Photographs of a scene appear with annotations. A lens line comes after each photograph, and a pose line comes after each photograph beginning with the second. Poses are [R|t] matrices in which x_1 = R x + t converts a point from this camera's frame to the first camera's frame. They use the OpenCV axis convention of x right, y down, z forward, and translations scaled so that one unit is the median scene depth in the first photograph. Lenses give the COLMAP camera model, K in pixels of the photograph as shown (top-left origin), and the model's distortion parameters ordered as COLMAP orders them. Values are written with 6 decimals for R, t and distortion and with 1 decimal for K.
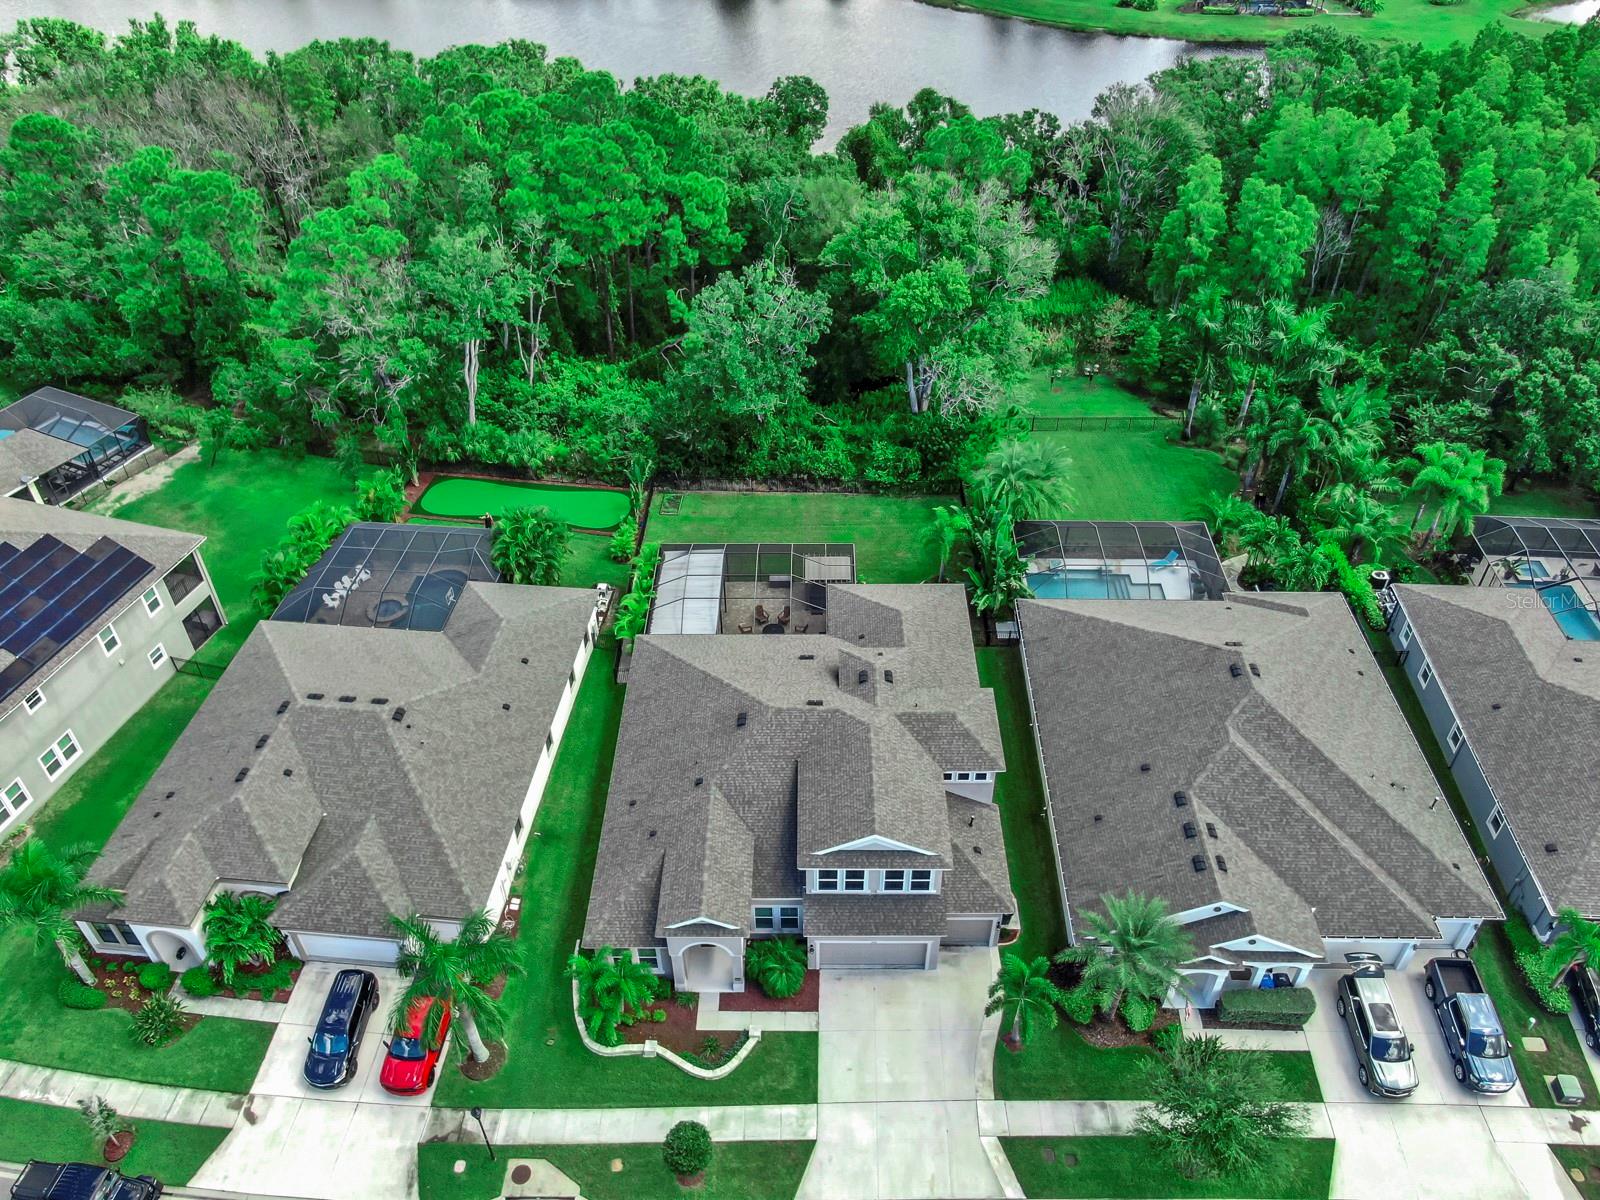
lens RADIAL K [[1182.7, 0, 803.3], [0, 1182.7, 599.9], [0, 0, 1]] dist [-0.006871, -0.003814]
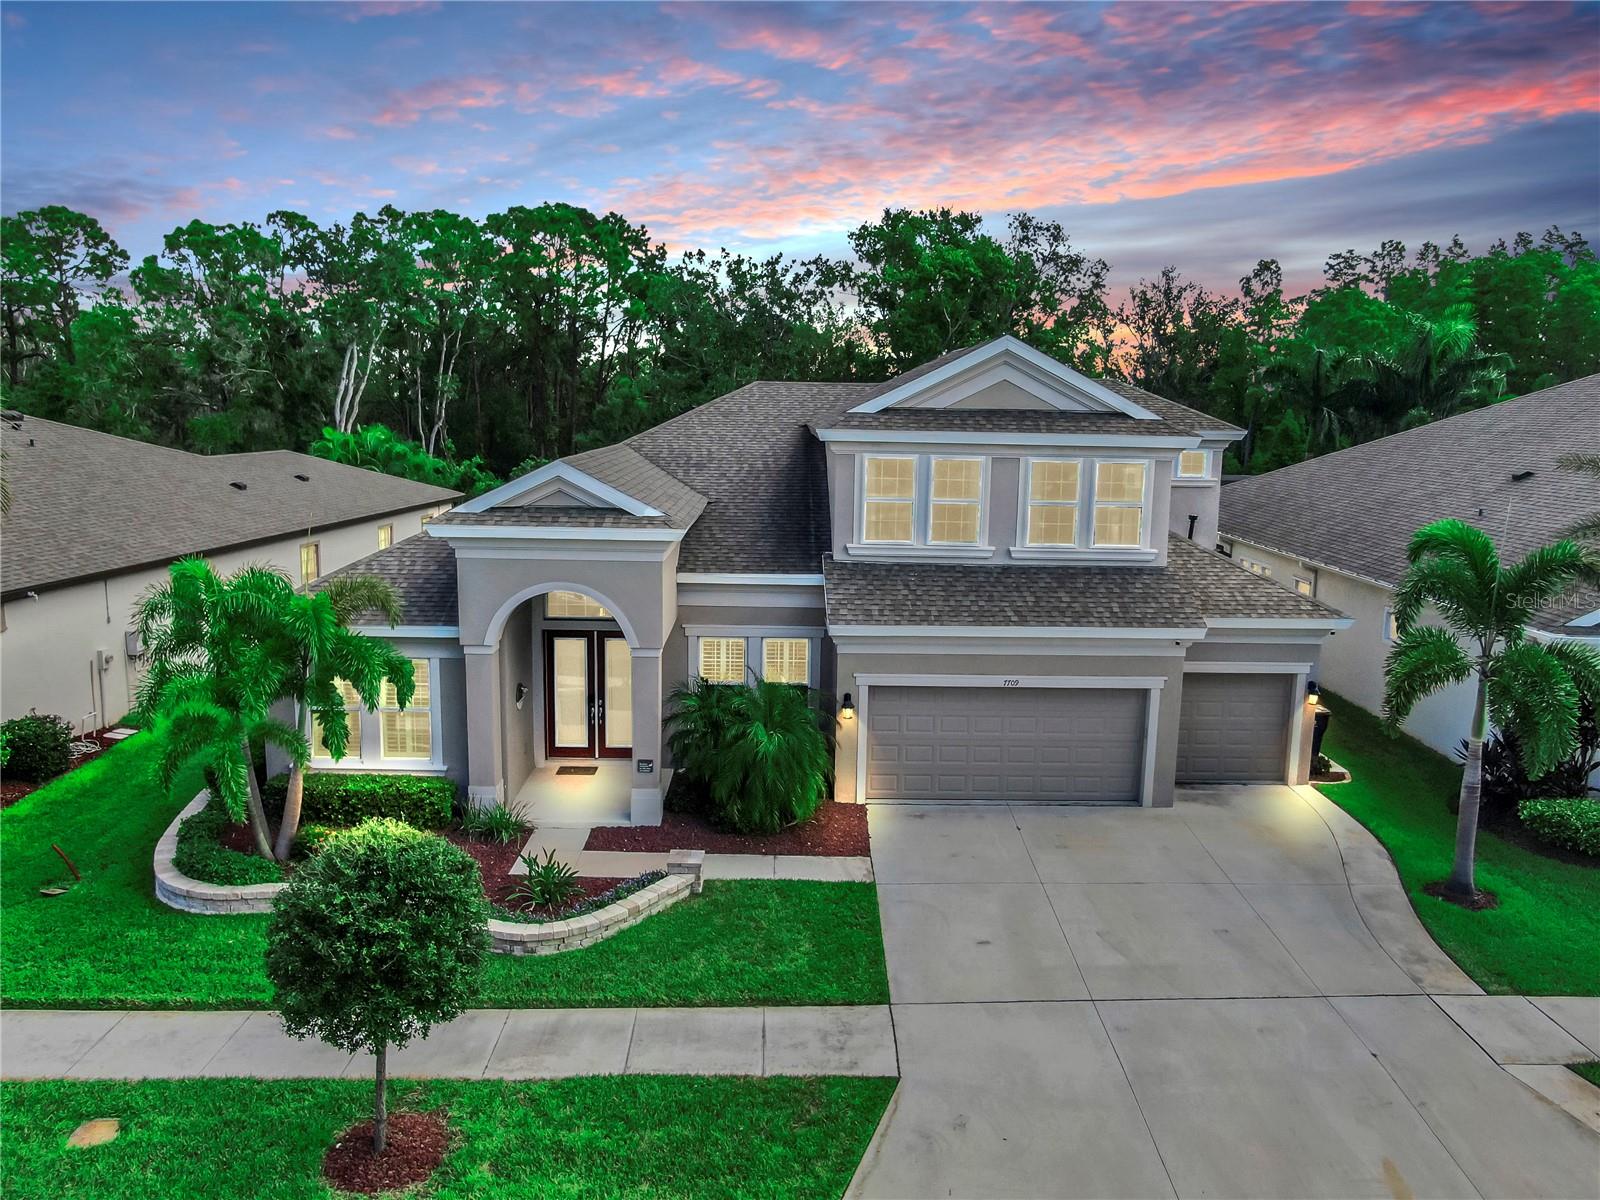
lens RADIAL K [[1173.6, 0, 800.0], [0, 1173.6, 600.0], [0, 0, 1]] dist [-0.001902, -0.002329]
pose [[0.999400, 0.021504, 0.027136, -0.015050], [-0.004300, 0.854761, -0.519004, 0.367210], [-0.034355, 0.518576, 0.854341, 0.525888]]
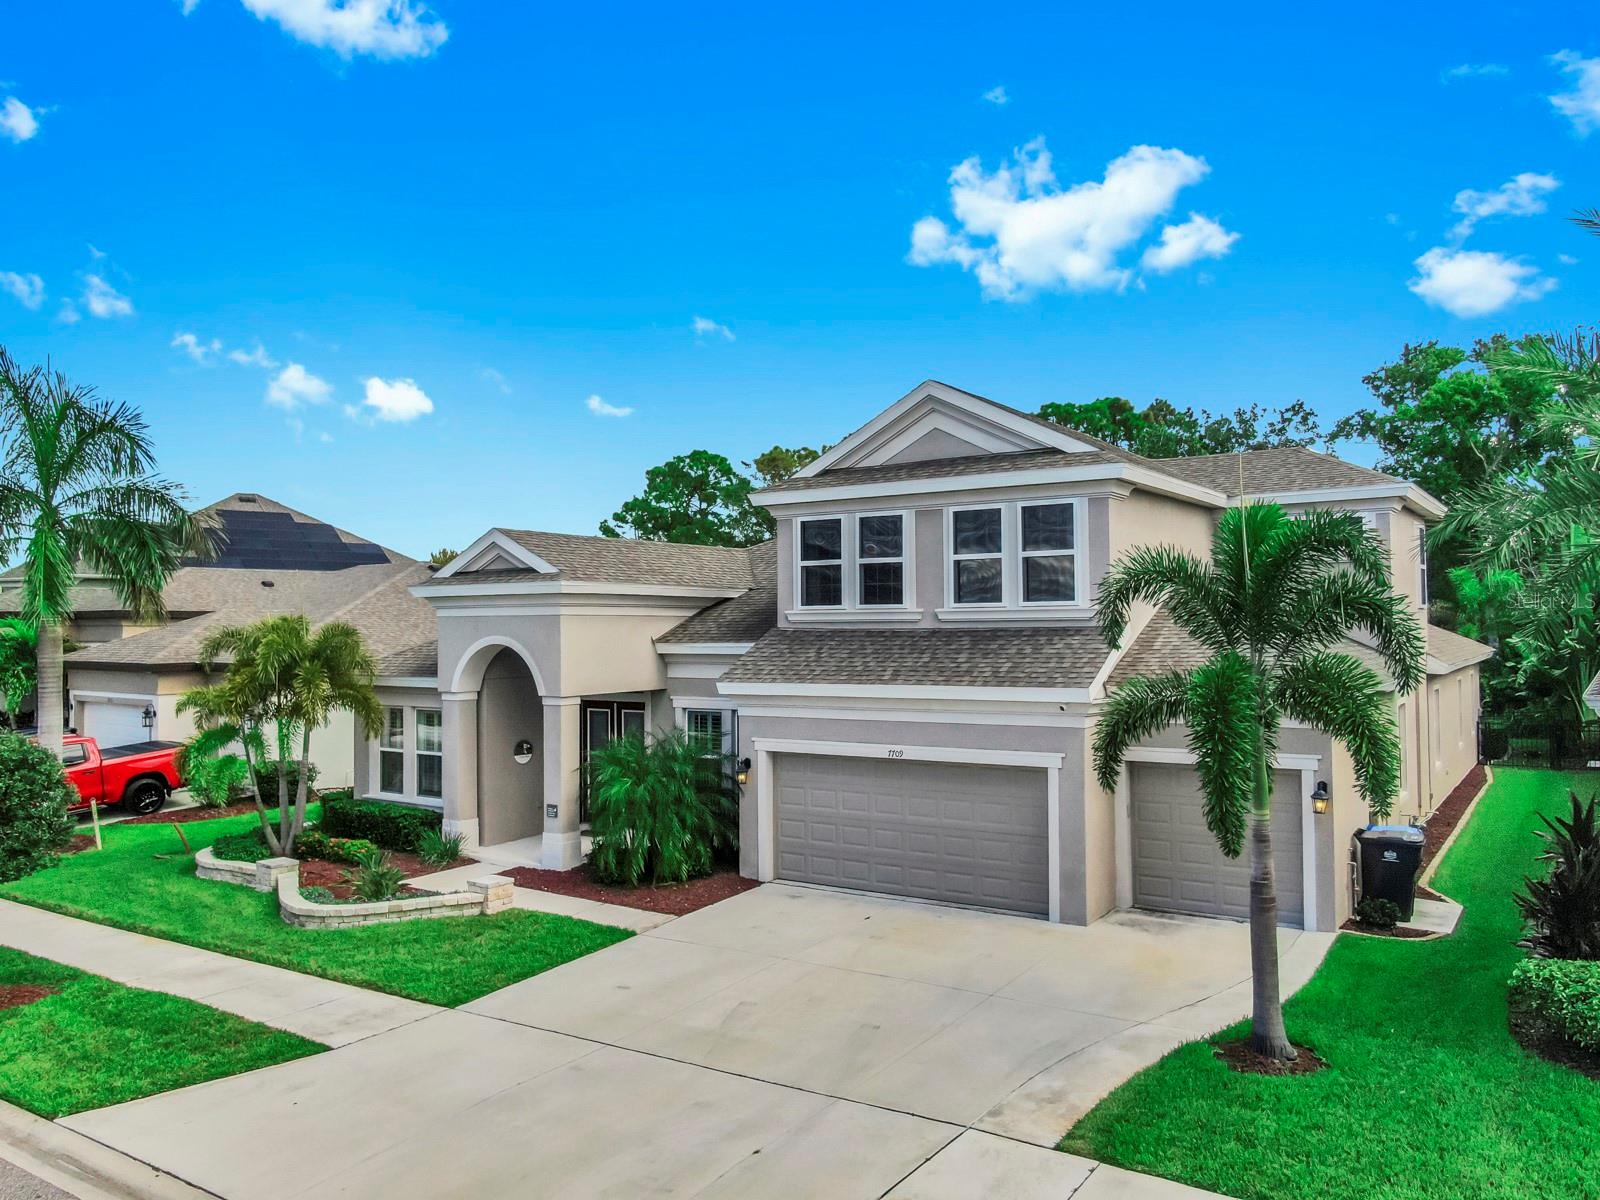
lens RADIAL K [[1166.0, 0, 800.0], [0, 1166.0, 600.0], [0, 0, 1]] dist [-0.012184, -0.002376]
pose [[0.827735, -0.014686, -0.560927, 0.177394], [-0.363078, 0.748159, -0.555366, 0.356946], [0.427818, 0.663357, 0.613946, 0.598343]]
